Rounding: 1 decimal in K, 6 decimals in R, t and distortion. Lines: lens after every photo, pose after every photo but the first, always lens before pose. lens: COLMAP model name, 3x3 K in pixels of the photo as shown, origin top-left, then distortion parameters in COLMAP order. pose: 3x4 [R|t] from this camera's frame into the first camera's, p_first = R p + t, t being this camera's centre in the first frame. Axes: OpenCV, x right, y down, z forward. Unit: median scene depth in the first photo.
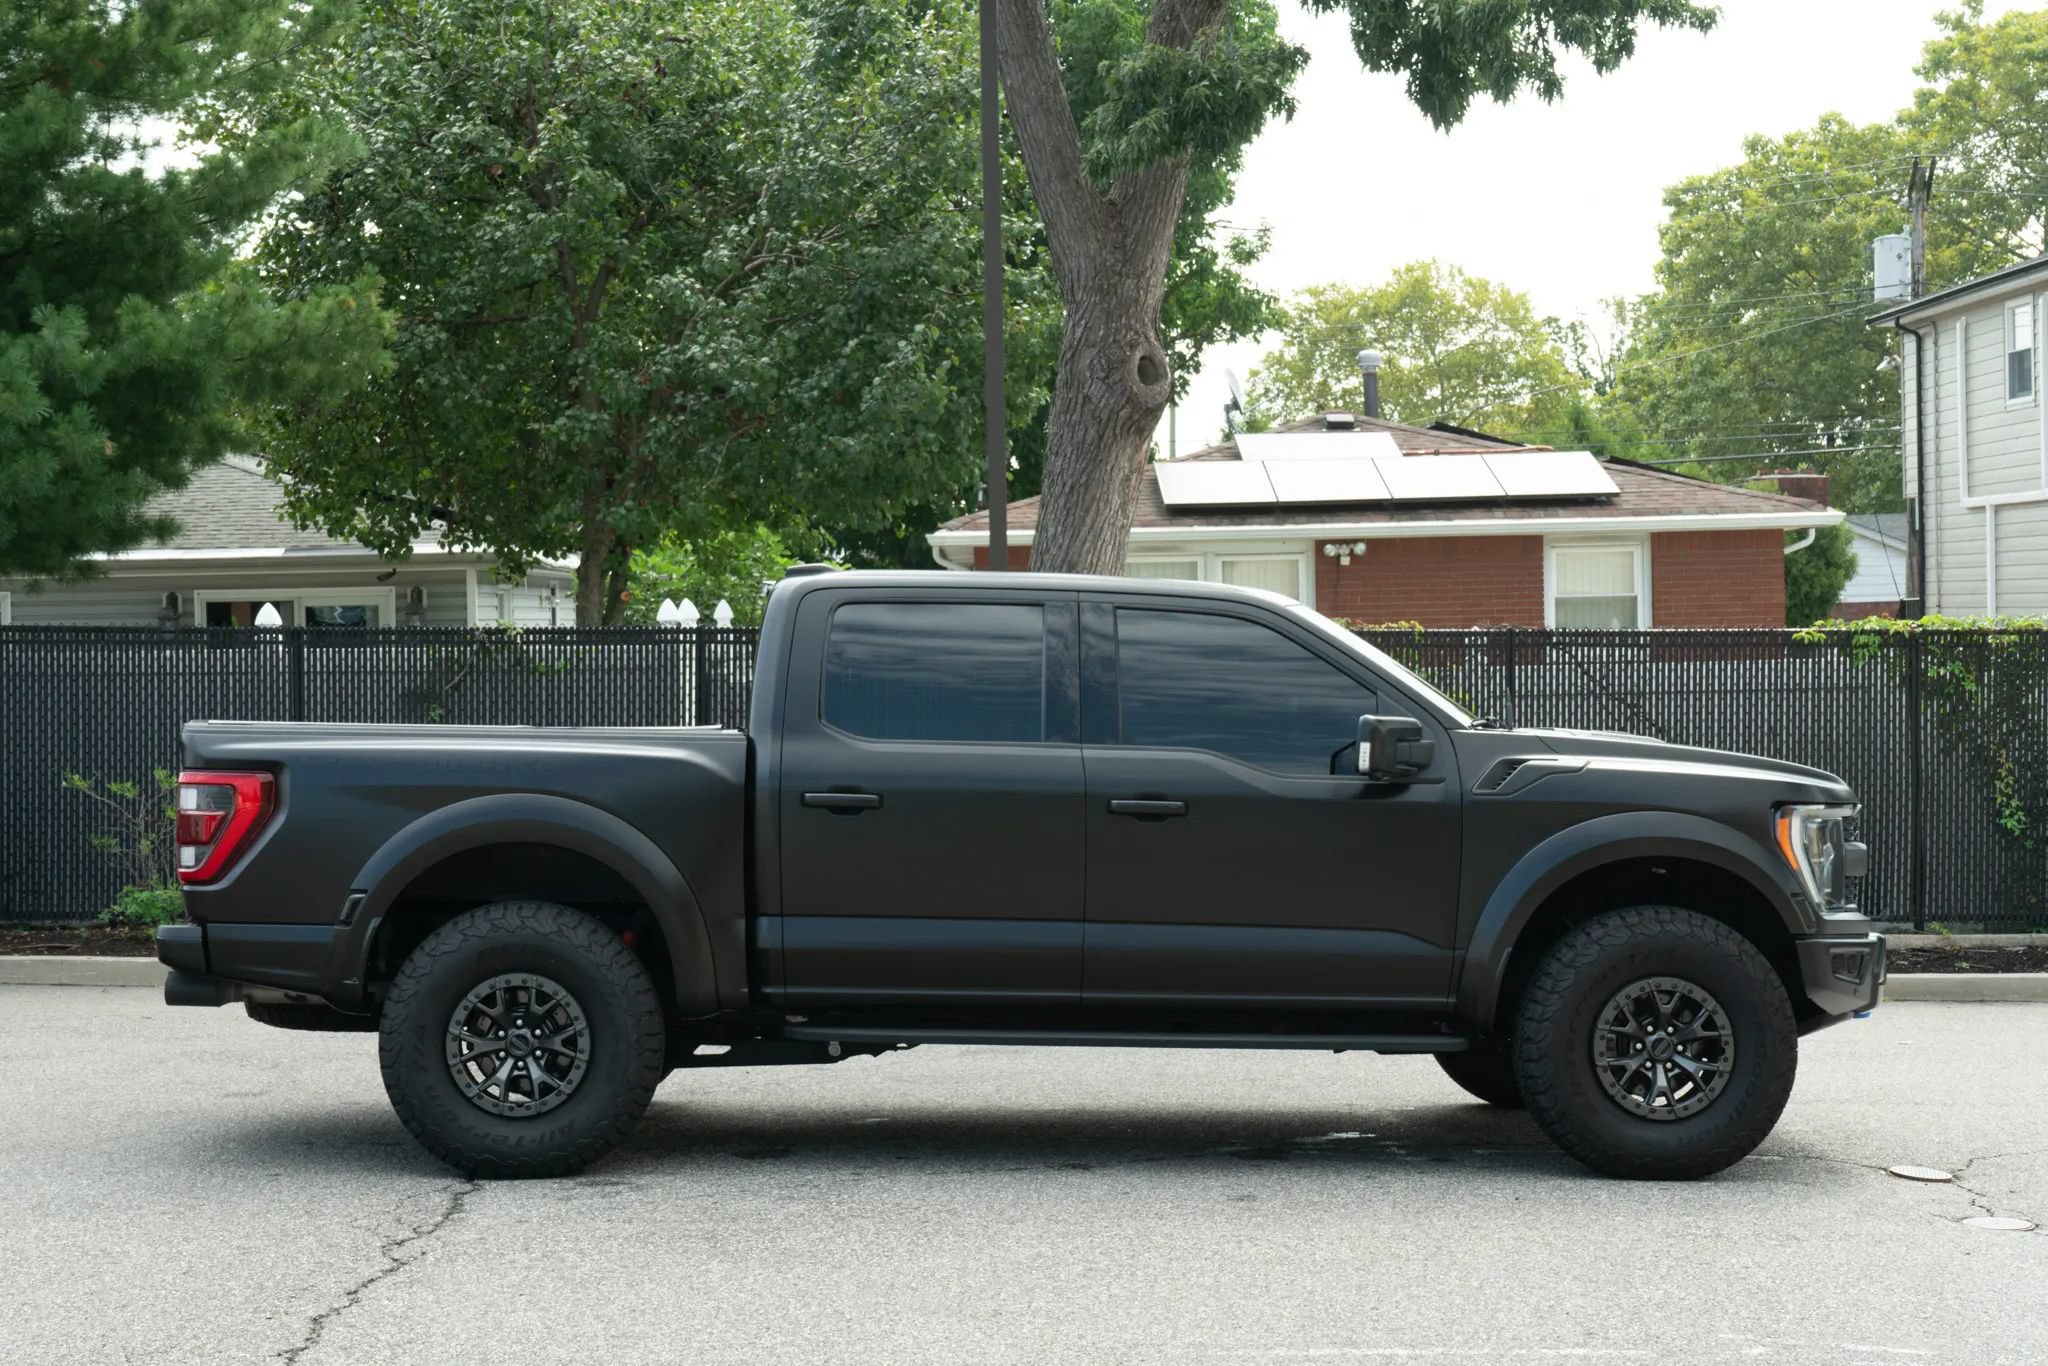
lens RADIAL K [[3077.7, 0, 1024.0], [0, 3077.7, 683.0], [0, 0, 1]] dist [0.016034, 0.081385]
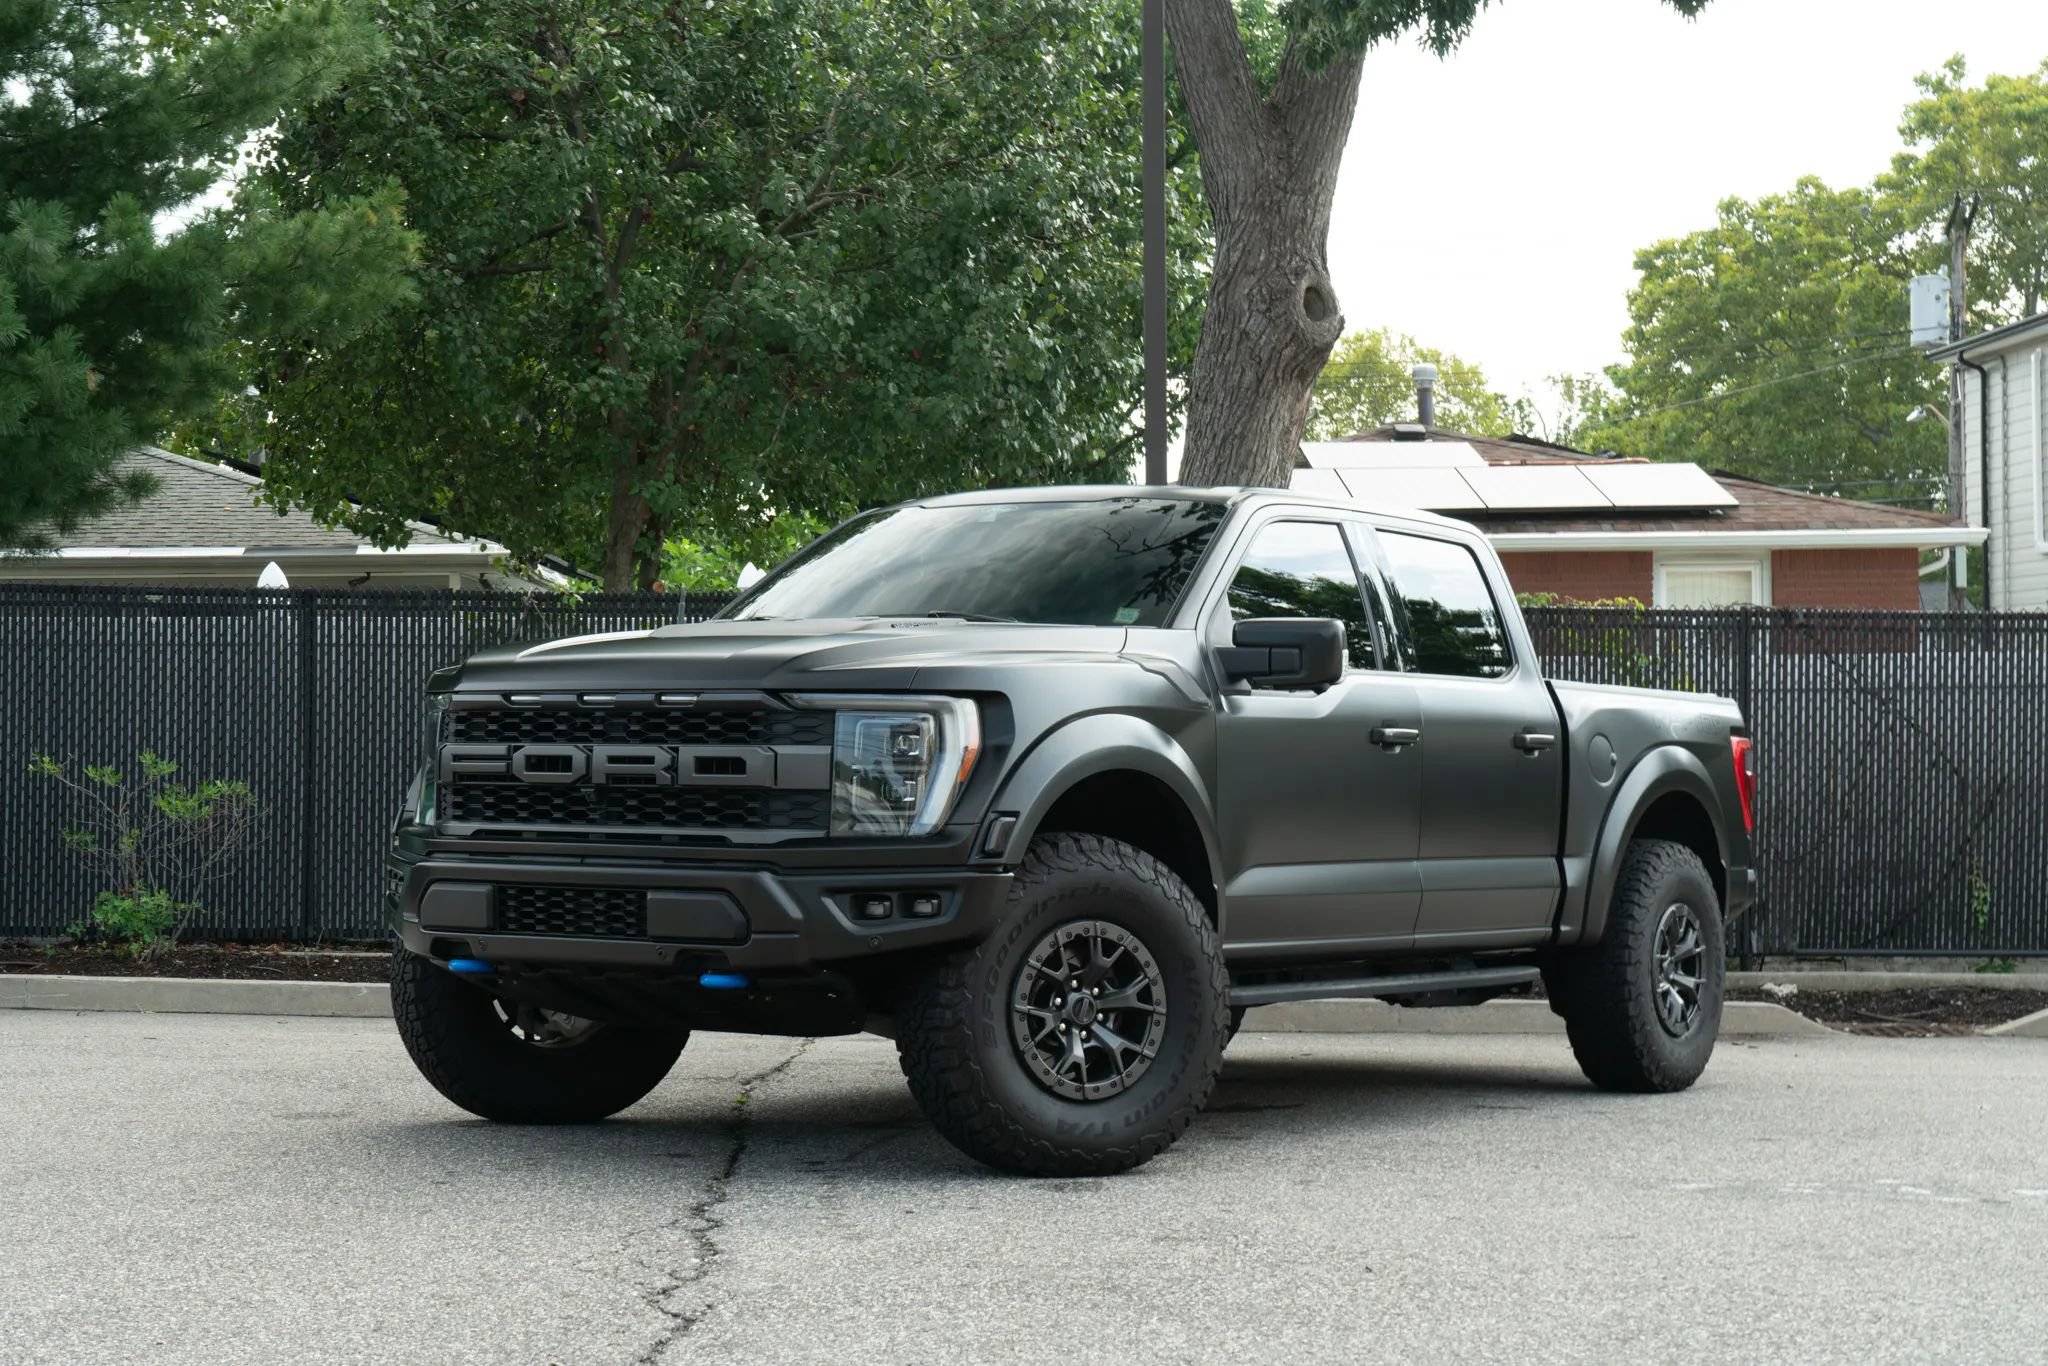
lens RADIAL K [[3159.8, 0, 1023.2], [0, 3159.8, 684.7], [0, 0, 1]] dist [0.011353, 0.080279]
pose [[0.999535, 0.010890, 0.028483, -0.051534], [-0.010084, 0.999549, -0.028292, 0.023673], [-0.028778, 0.027992, 0.999194, 0.105377]]
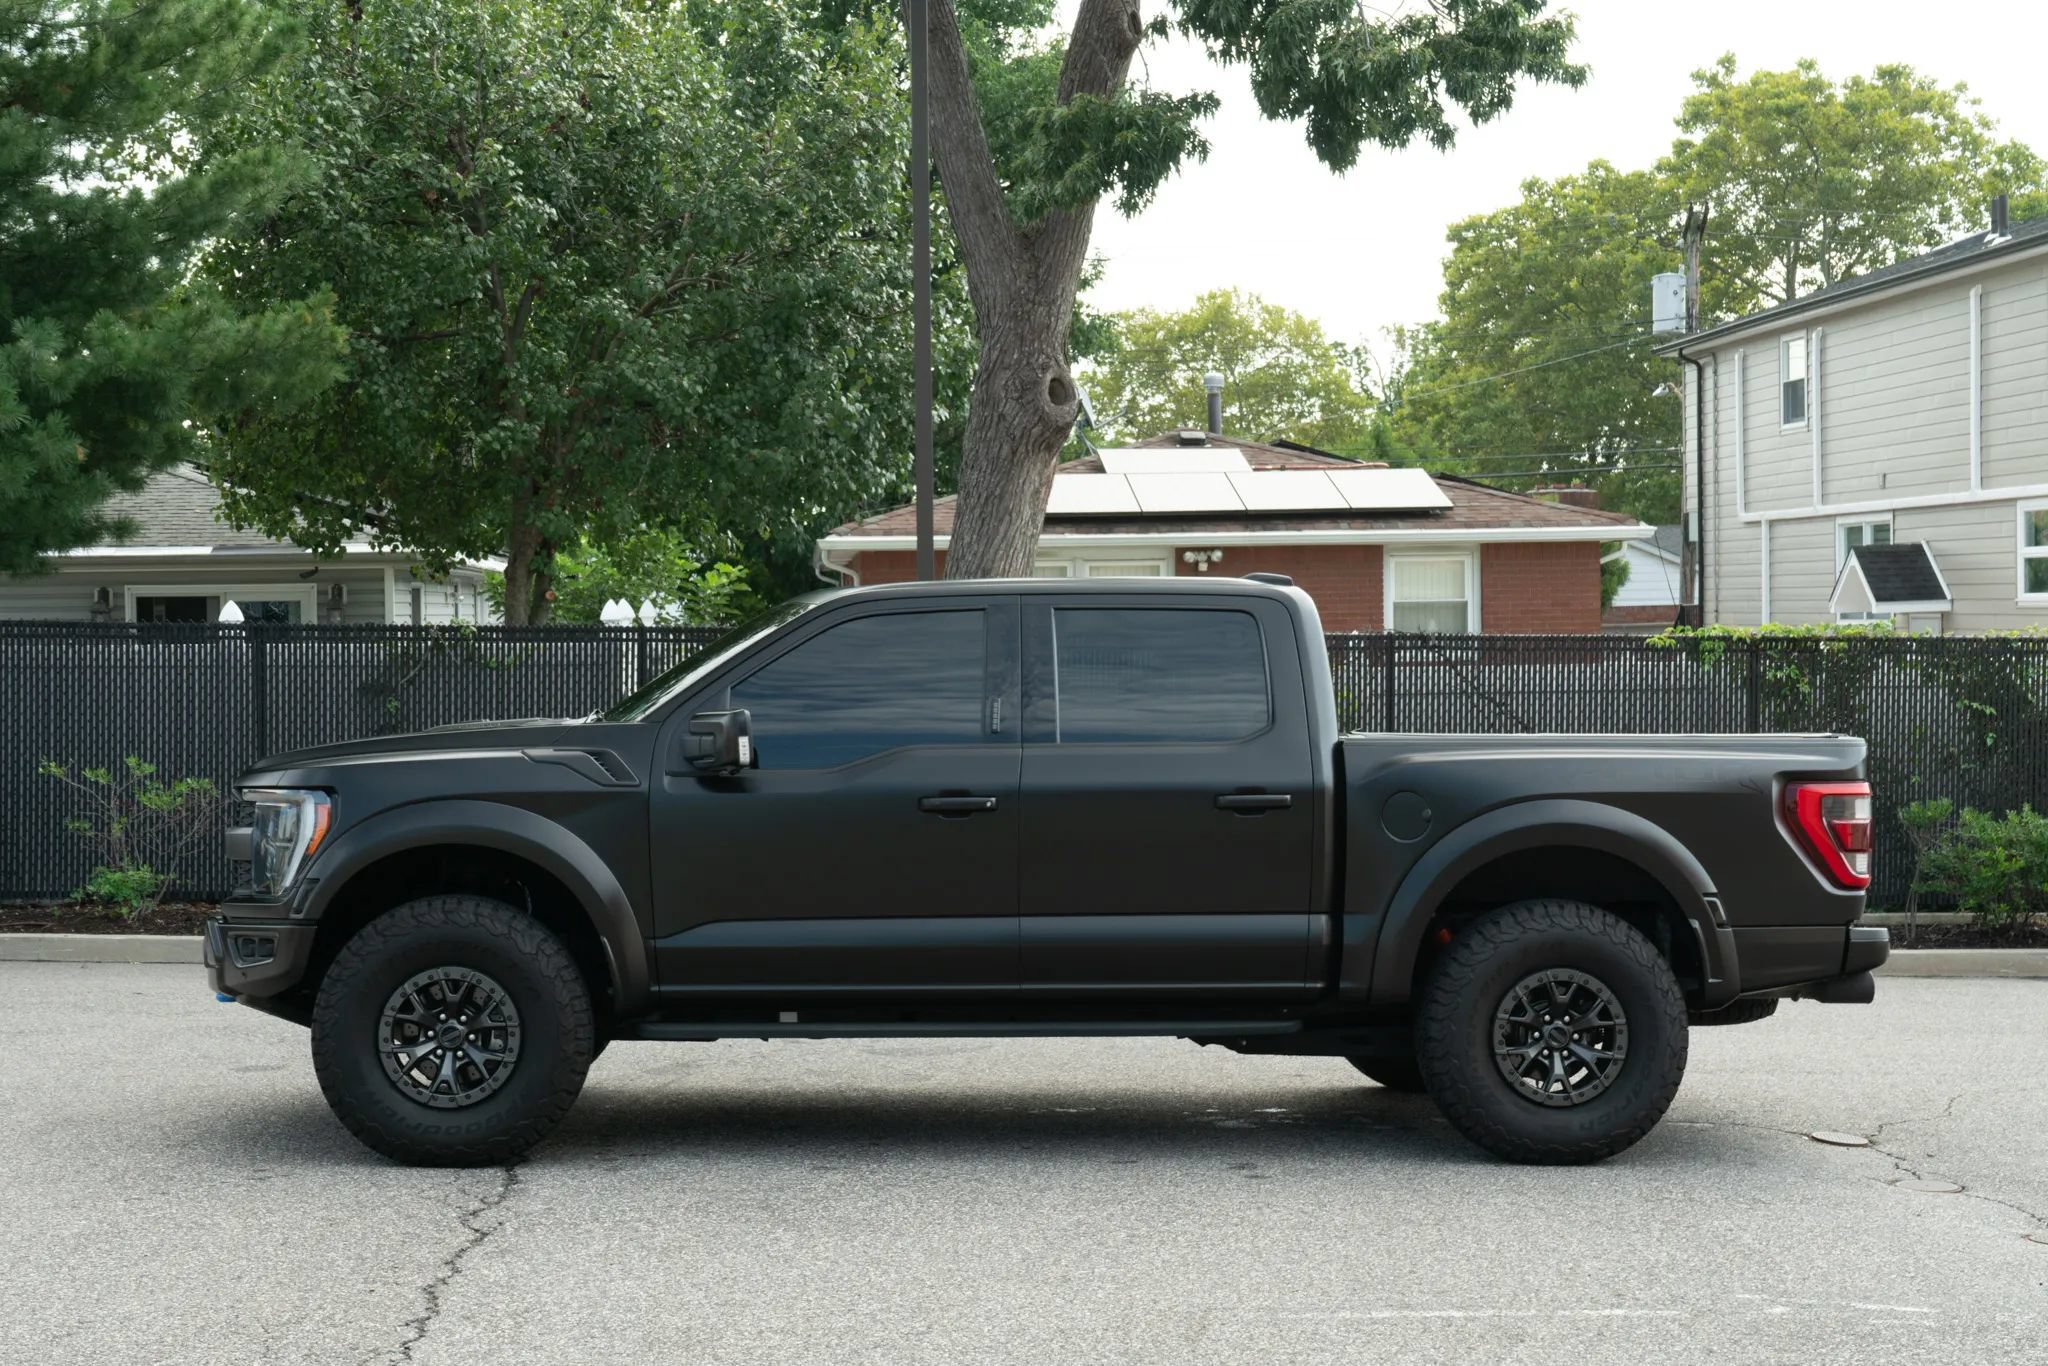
lens RADIAL K [[2835.2, 0, 1020.1], [0, 2835.2, 687.8], [0, 0, 1]] dist [0.017663, 0.041619]
pose [[0.998078, 0.005716, 0.061710, -0.027170], [-0.006027, 0.999970, 0.004845, -0.001803], [-0.061681, -0.005207, 0.998082, 0.005183]]
